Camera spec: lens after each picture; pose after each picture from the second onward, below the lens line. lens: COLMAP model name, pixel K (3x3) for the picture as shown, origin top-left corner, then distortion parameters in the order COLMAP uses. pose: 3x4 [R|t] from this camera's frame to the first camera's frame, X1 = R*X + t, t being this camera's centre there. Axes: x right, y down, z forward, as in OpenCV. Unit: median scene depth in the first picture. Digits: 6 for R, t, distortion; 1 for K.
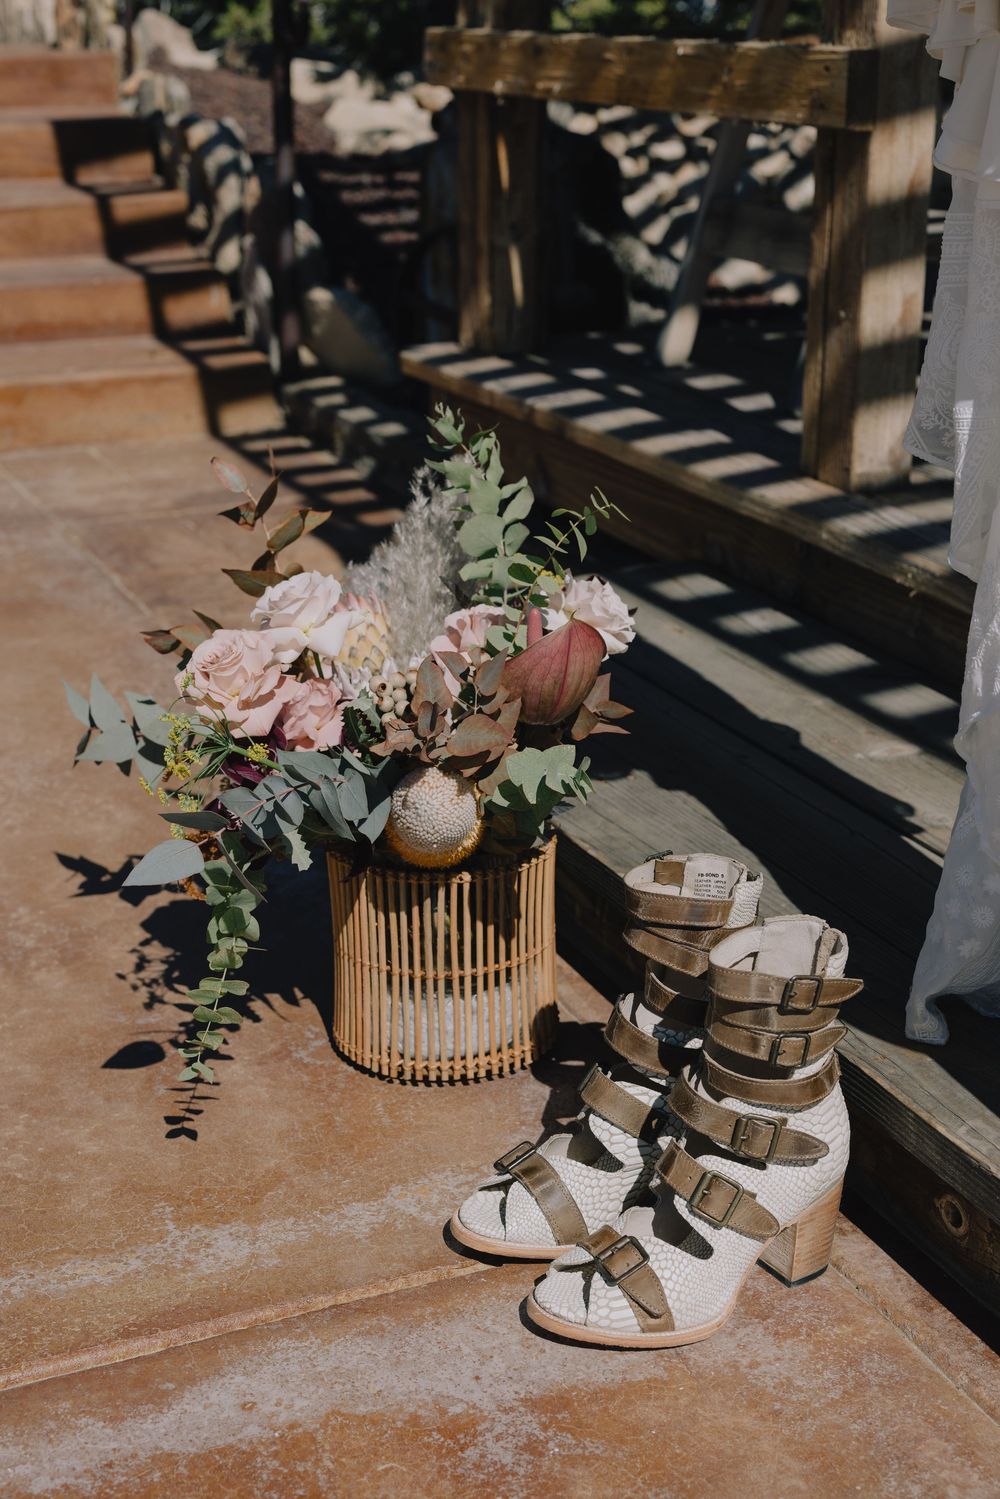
lens RADIAL K [[2205.8, 0, 505.3], [0, 2205.8, 745.0], [0, 0, 1]] dist [0.032770, 0.000000]
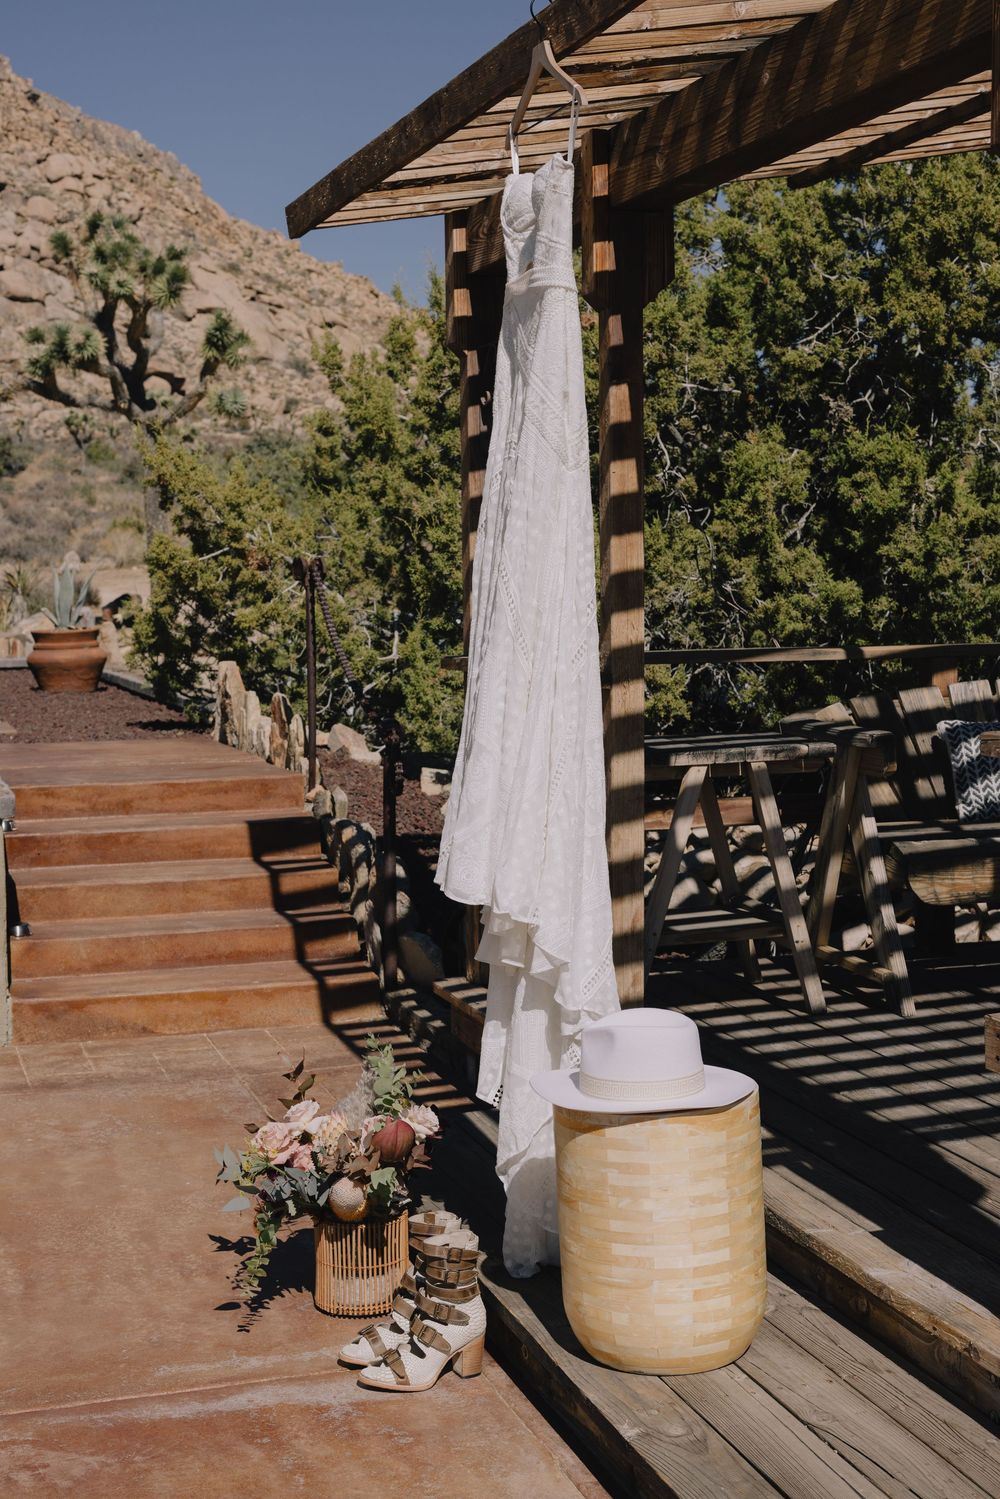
lens RADIAL K [[2205.8, 0, 499.1], [0, 2205.8, 755.5], [0, 0, 1]] dist [0.032770, 0.000000]
pose [[0.993933, 0.003303, -0.109935, 0.403523], [-0.029929, 0.969953, -0.241446, 0.141681], [0.105835, 0.243272, 0.964167, -1.497354]]
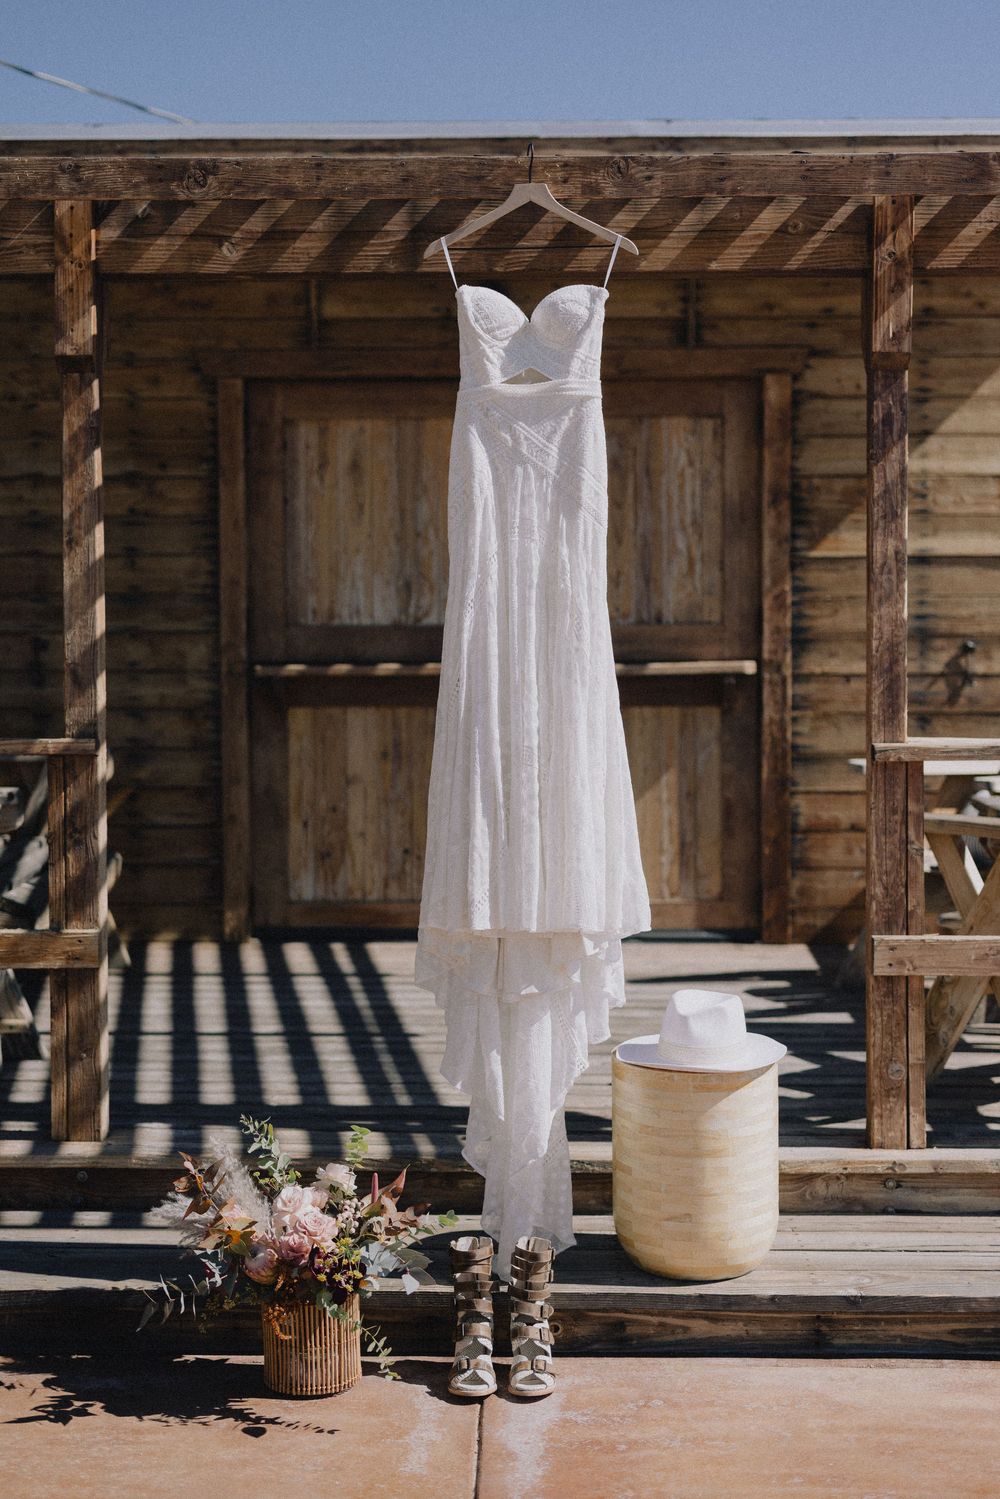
lens RADIAL K [[2205.8, 0, 551.9], [0, 2205.8, 709.1], [0, 0, 1]] dist [0.032770, 0.000000]
pose [[0.407603, -0.042885, 0.912152, -2.174228], [0.299244, 0.950012, -0.089055, -0.275235], [-0.862736, 0.309255, 0.400060, -0.381777]]
